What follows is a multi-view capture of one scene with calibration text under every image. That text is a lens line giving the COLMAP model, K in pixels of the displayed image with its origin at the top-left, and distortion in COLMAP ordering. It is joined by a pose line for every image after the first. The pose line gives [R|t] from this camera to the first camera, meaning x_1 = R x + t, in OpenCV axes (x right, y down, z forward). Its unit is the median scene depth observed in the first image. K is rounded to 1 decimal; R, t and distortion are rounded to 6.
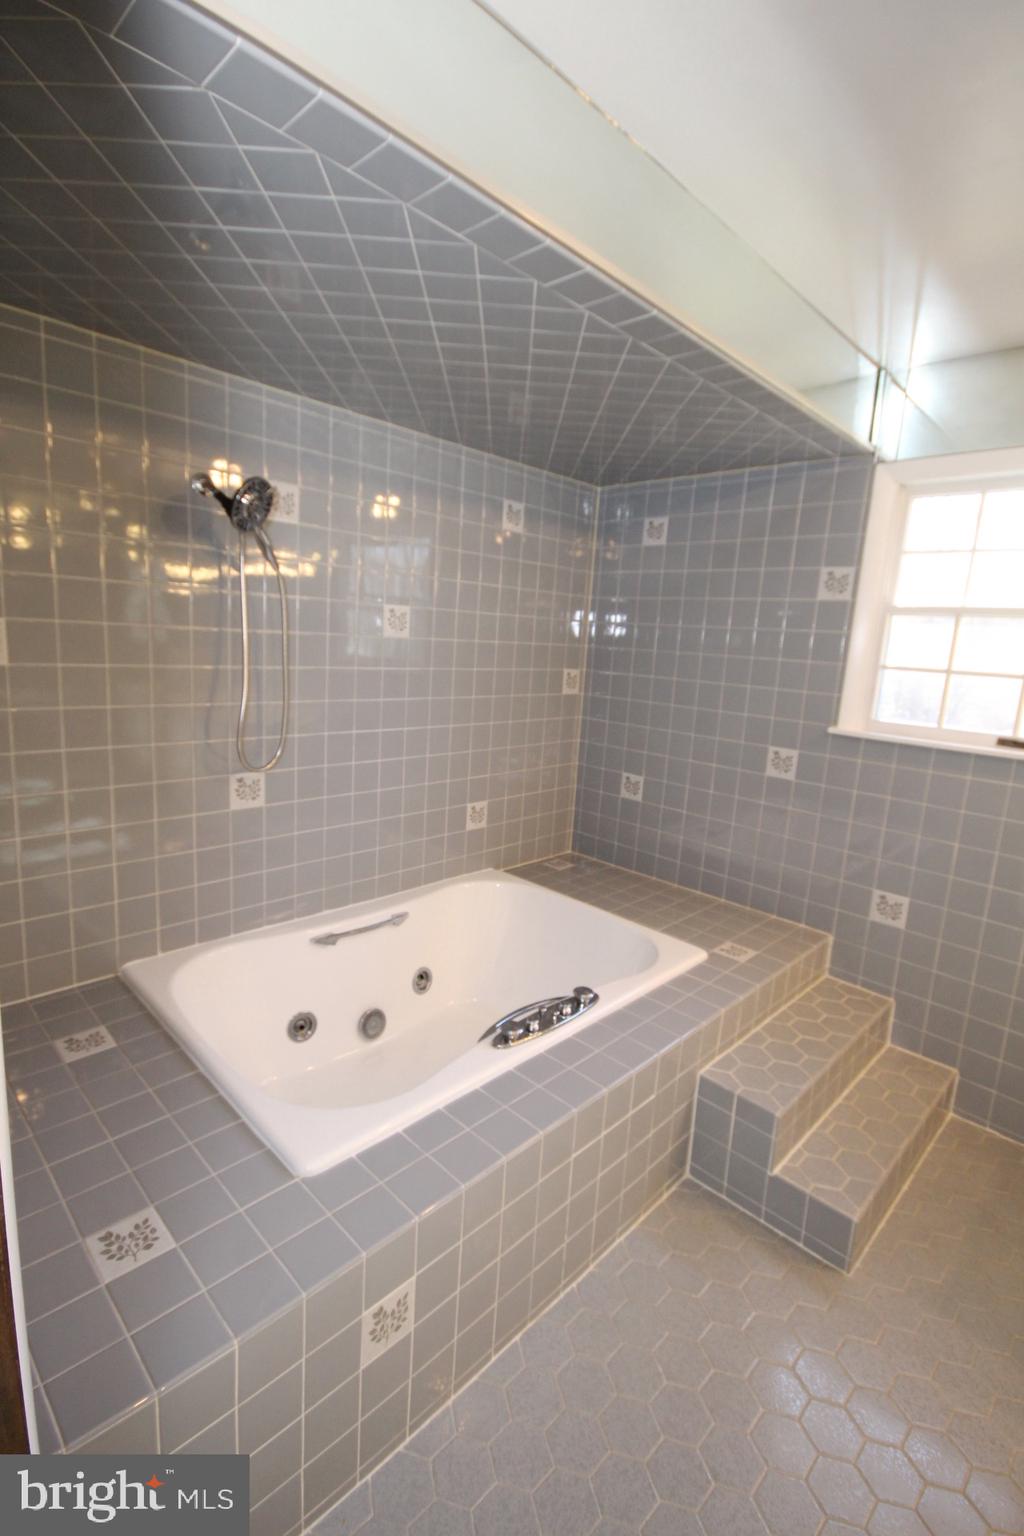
lens RADIAL K [[722.6, 0, 513.5], [0, 722.6, 759.8], [0, 0, 1]] dist [0.001111, -0.008418]
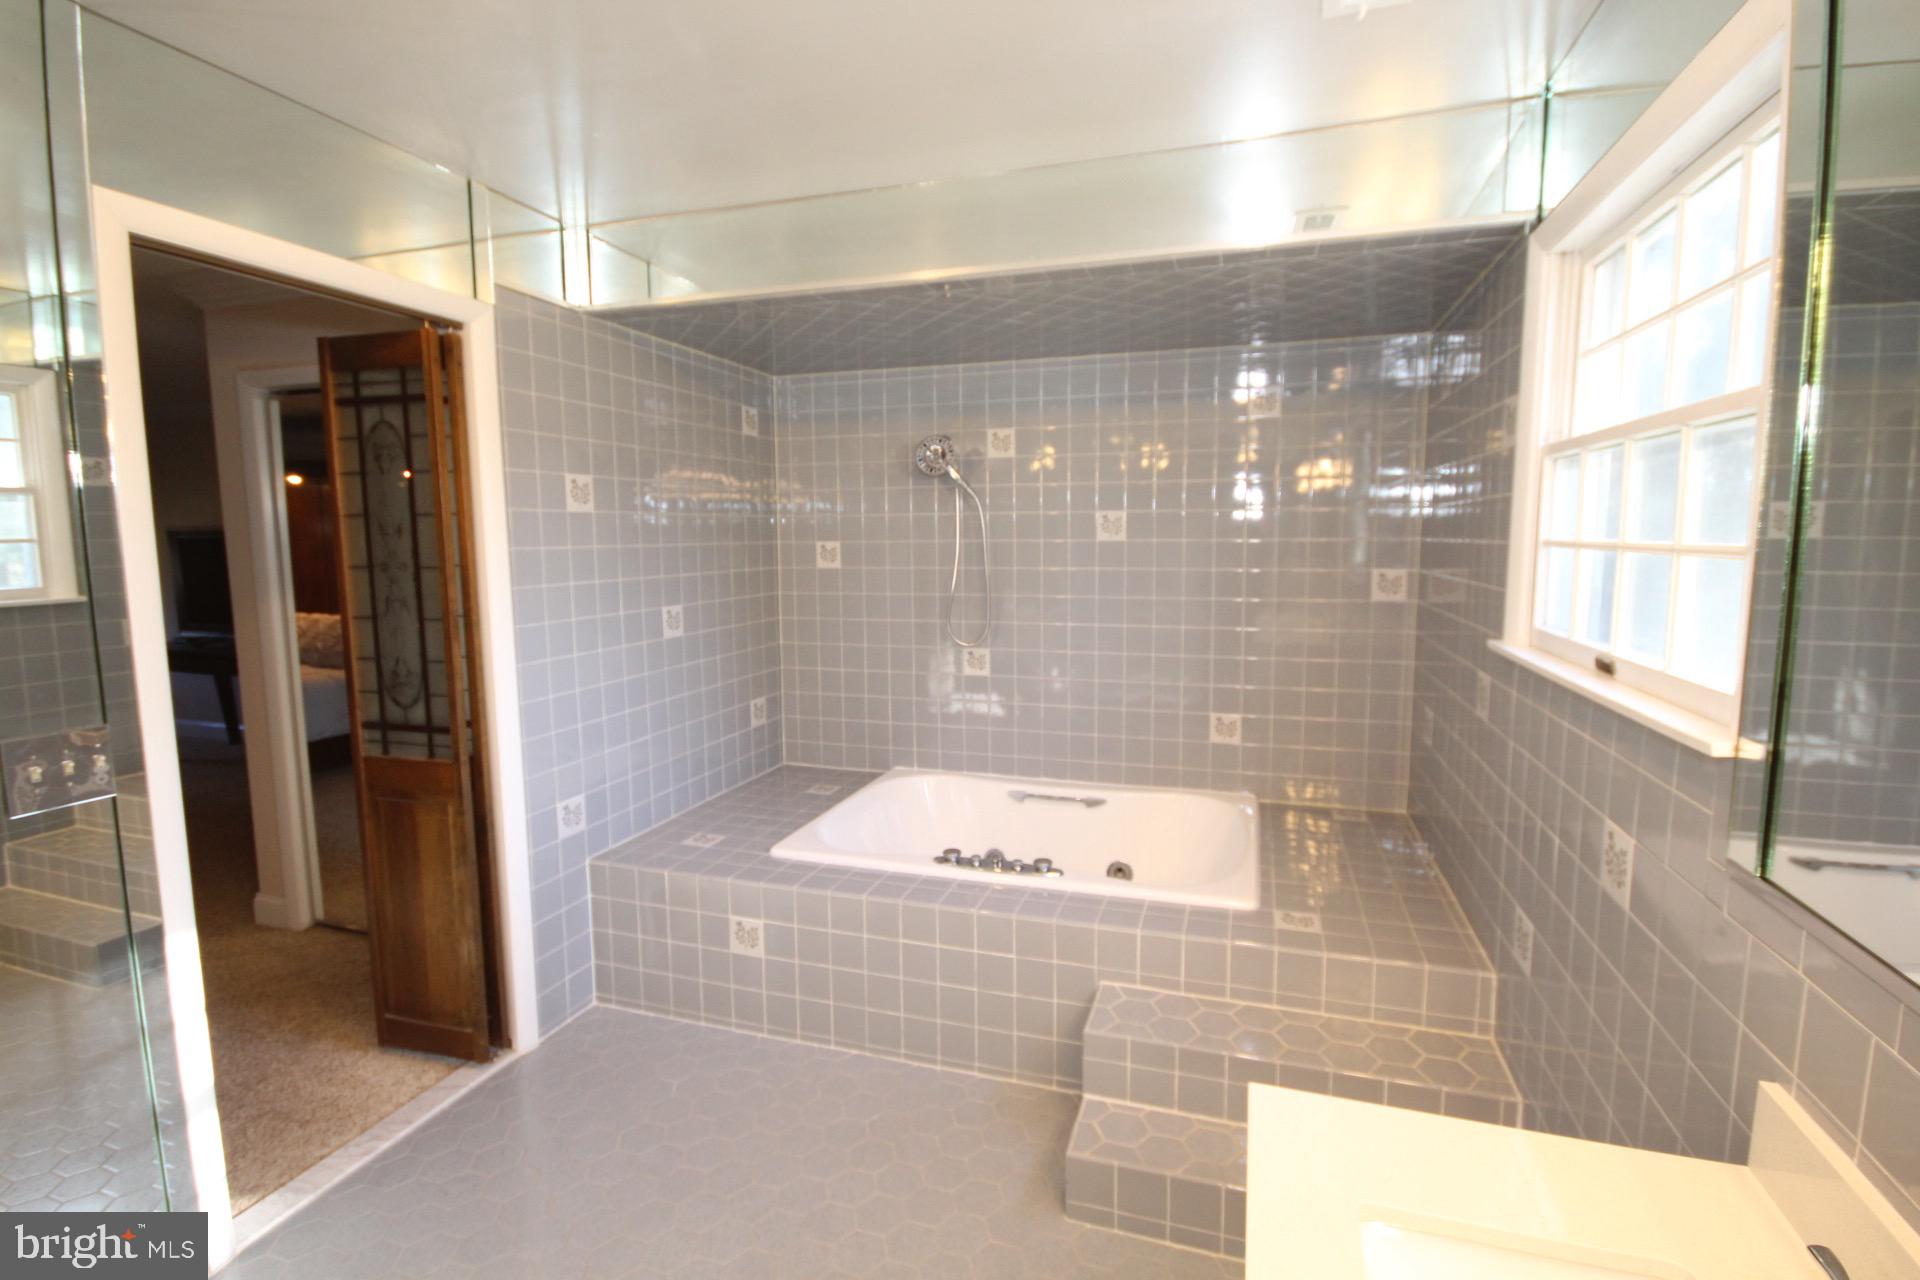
lens RADIAL K [[903.2, 0, 970.5], [0, 903.2, 632.4], [0, 0, 1]] dist [0.001111, -0.008418]
pose [[0.424725, 0.028679, -0.904868, 1.034195], [-0.115567, 0.993039, -0.022771, 0.022482], [0.897916, 0.114244, 0.425082, 0.248227]]
